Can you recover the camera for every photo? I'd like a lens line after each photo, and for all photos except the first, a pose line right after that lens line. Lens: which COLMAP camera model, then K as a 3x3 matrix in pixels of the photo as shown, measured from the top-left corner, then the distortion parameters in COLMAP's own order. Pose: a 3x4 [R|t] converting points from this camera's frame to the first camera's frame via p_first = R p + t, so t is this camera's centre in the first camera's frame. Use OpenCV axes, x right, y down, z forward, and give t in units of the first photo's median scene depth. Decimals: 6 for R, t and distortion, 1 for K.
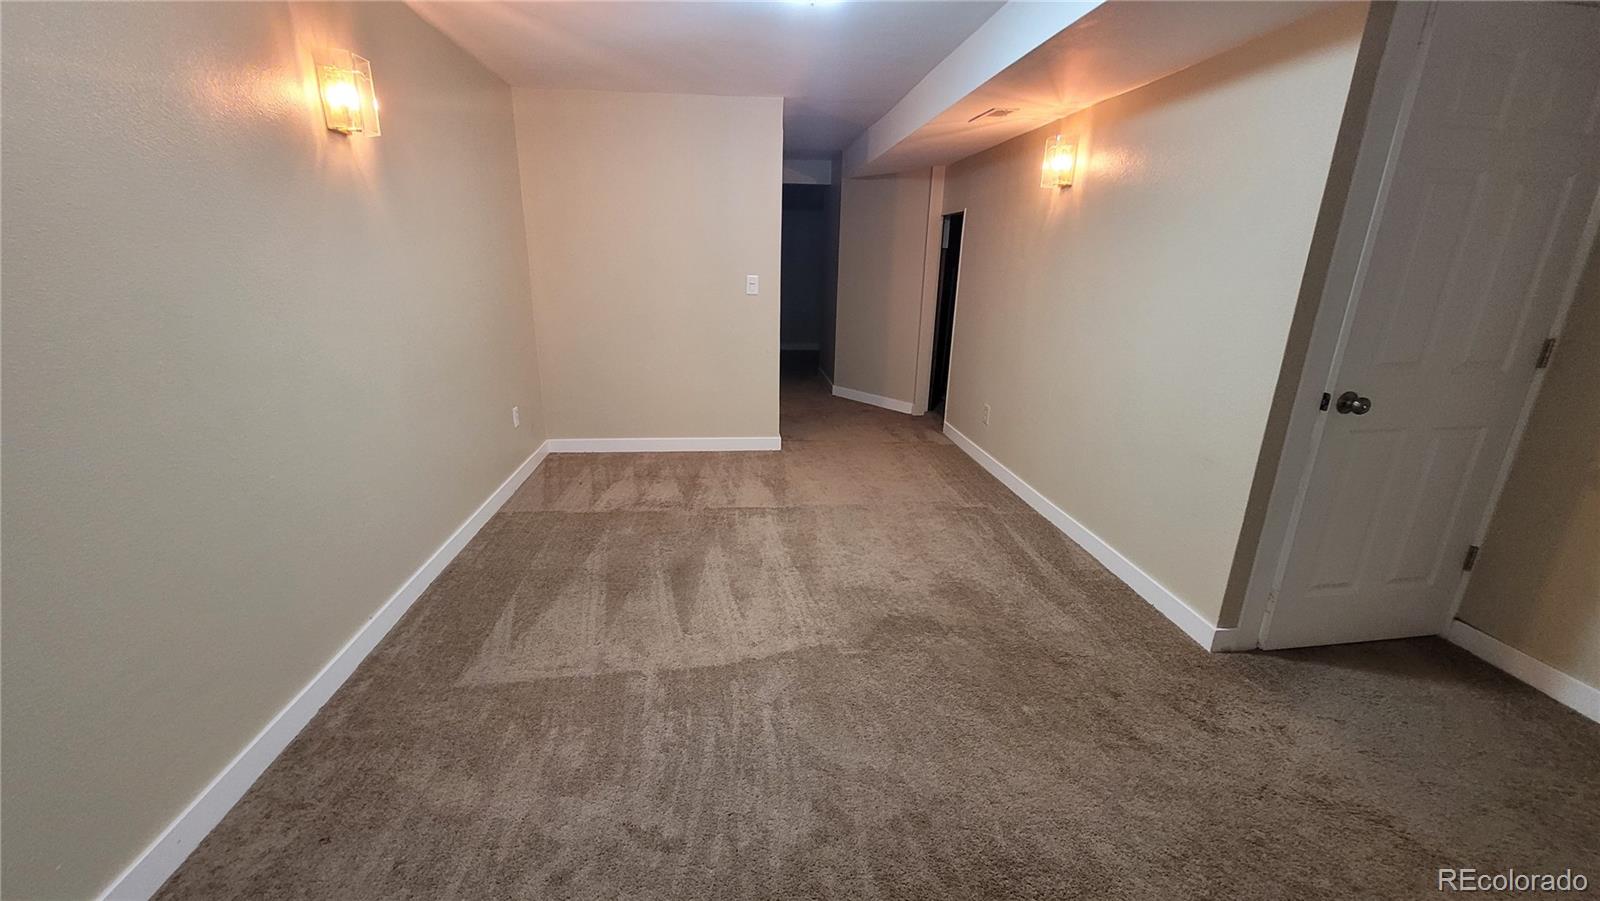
lens RADIAL K [[626.8, 0, 799.6], [0, 626.8, 451.4], [0, 0, 1]] dist [0.000905, -0.000098]
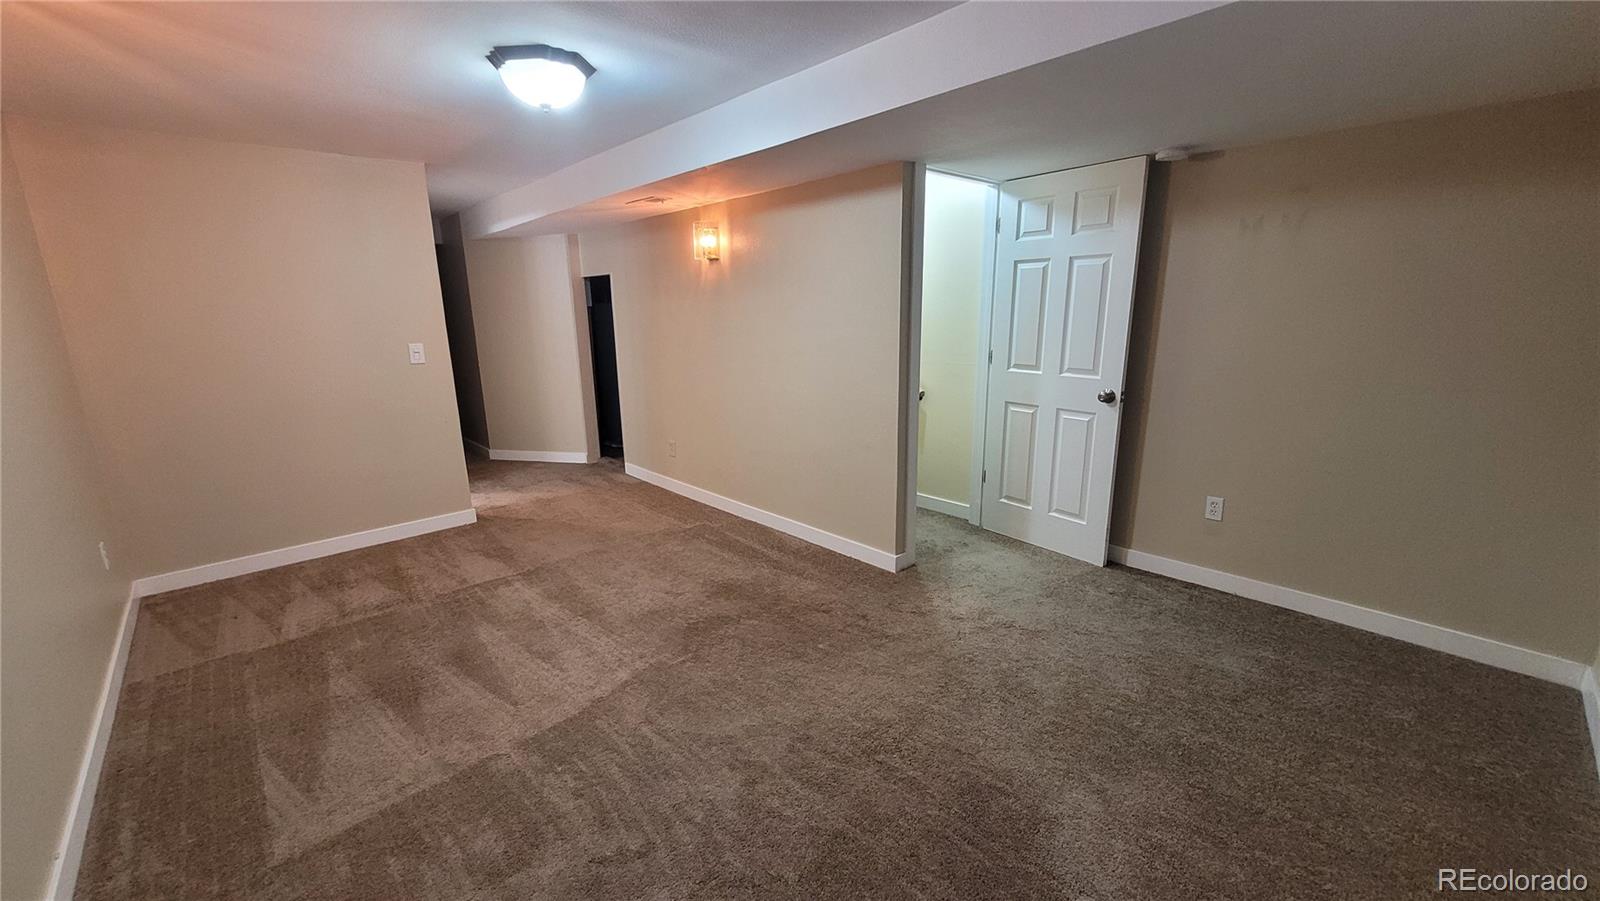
lens RADIAL K [[626.8, 0, 791.1], [0, 626.8, 451.9], [0, 0, 1]] dist [0.000905, -0.000098]
pose [[0.795075, -0.166685, 0.583157, -0.307023], [0.207756, 0.978174, -0.003660, -0.005747], [-0.569819, 0.124064, 0.812351, -0.085564]]
